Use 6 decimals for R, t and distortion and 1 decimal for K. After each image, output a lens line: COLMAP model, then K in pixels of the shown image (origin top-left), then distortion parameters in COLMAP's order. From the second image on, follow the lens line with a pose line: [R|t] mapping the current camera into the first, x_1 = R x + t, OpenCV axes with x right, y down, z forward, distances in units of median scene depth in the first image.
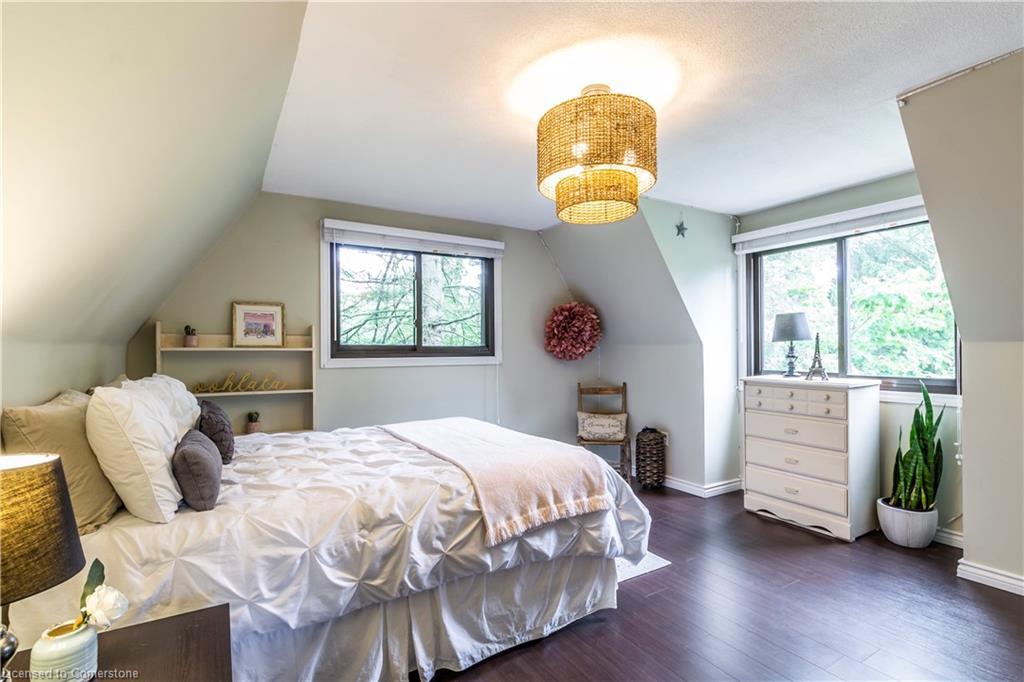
lens RADIAL K [[478.3, 0, 511.2], [0, 478.3, 345.6], [0, 0, 1]] dist [0.001428, 0.000168]
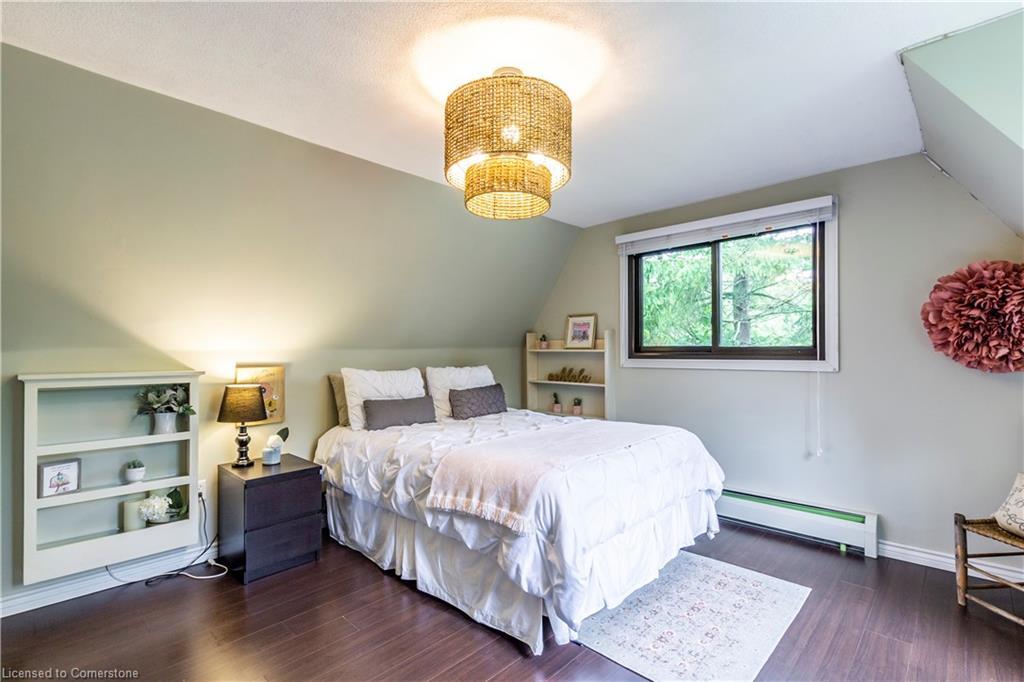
lens RADIAL K [[478.3, 0, 515.4], [0, 478.3, 345.1], [0, 0, 1]] dist [0.001428, 0.000168]
pose [[0.260454, -0.008601, -0.965448, 1.059533], [0.011005, 0.999922, -0.005940, -0.002174], [0.965424, -0.009077, 0.260528, 0.757620]]
